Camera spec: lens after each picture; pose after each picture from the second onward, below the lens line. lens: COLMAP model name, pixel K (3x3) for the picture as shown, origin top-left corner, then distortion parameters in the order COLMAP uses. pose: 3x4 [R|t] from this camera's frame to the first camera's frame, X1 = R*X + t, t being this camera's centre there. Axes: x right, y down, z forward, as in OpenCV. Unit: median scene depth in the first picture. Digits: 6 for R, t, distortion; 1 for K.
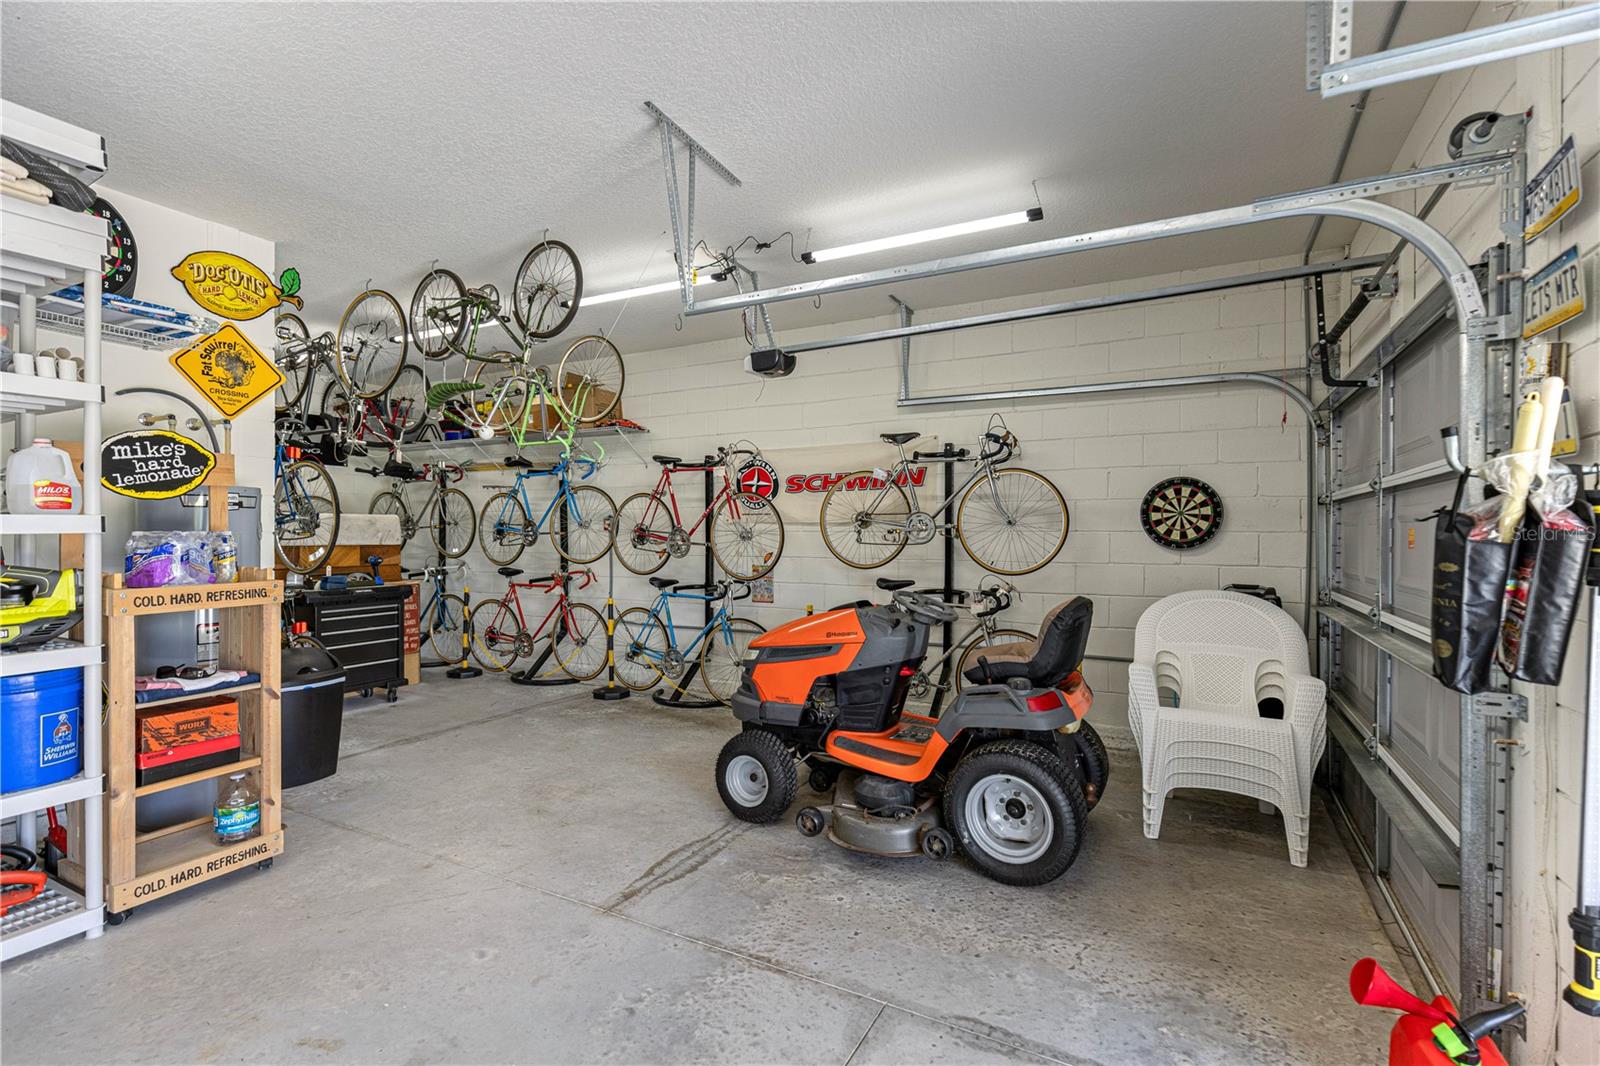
lens RADIAL K [[720.0, 0, 805.1], [0, 720.0, 537.2], [0, 0, 1]] dist [0.002057, -0.000109]
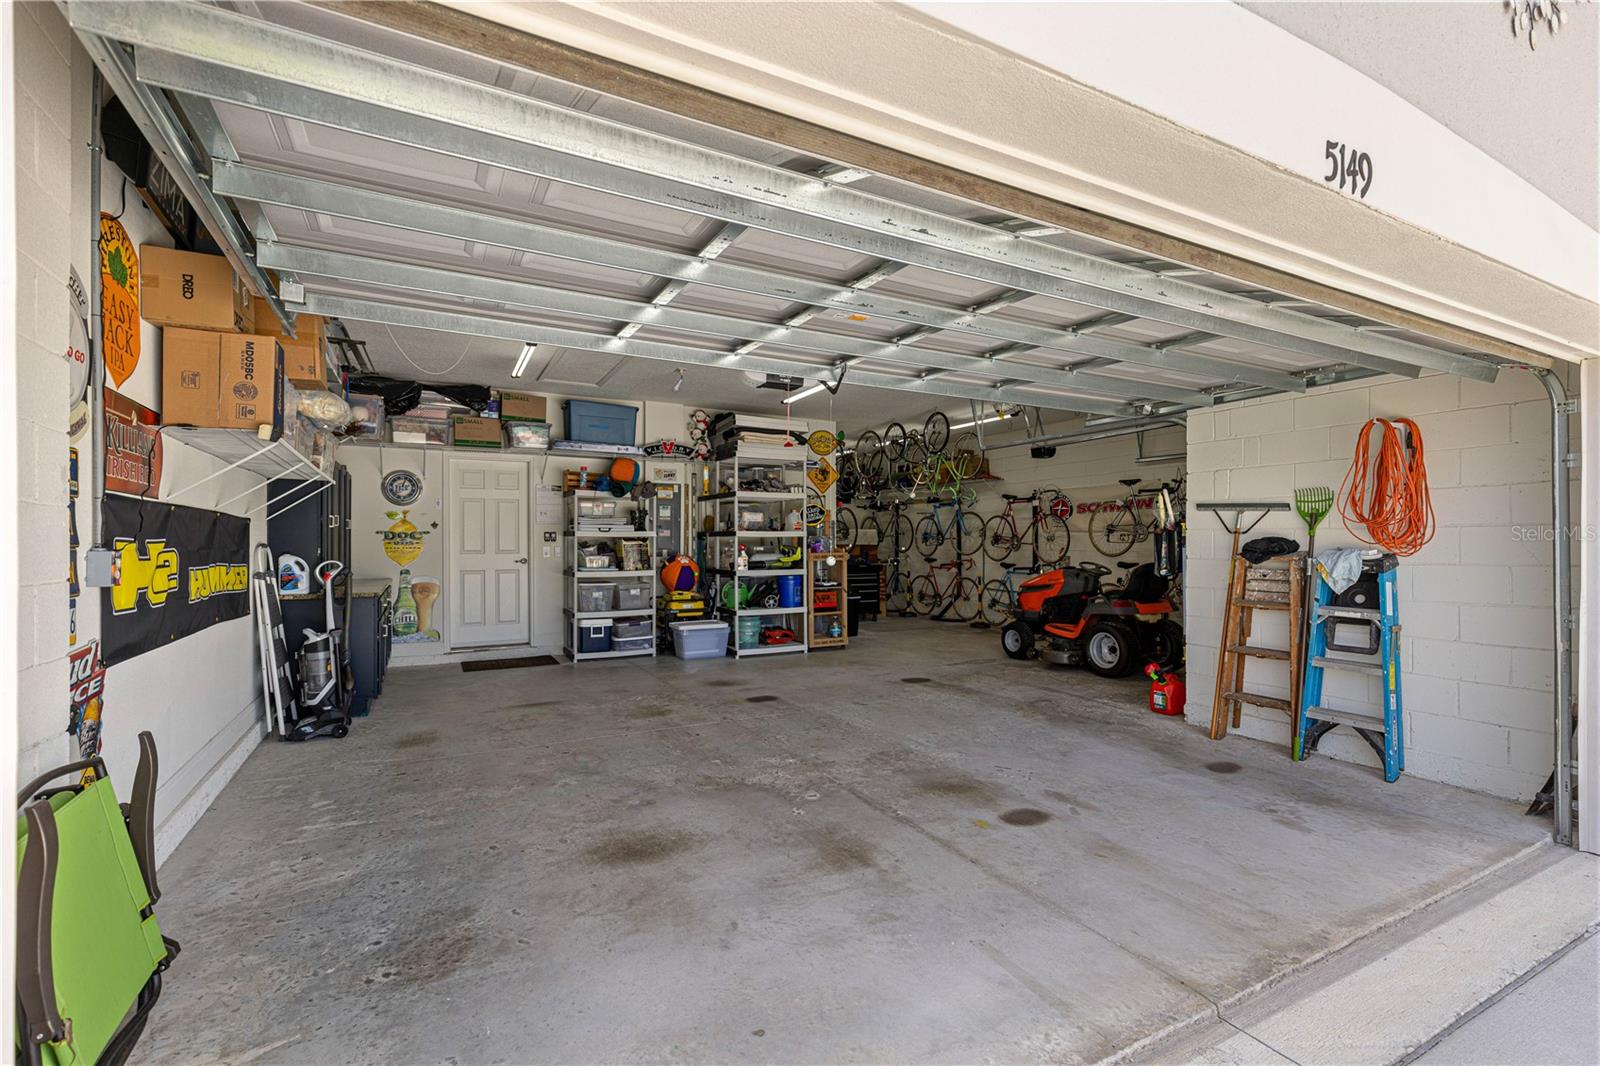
lens RADIAL K [[720.0, 0, 805.1], [0, 720.0, 537.2], [0, 0, 1]] dist [0.002057, -0.000109]
pose [[0.827888, -0.008223, -0.560834, 0.386457], [-0.000289, 0.999886, -0.015086, 0.020161], [0.560894, 0.012651, 0.827791, -0.757000]]
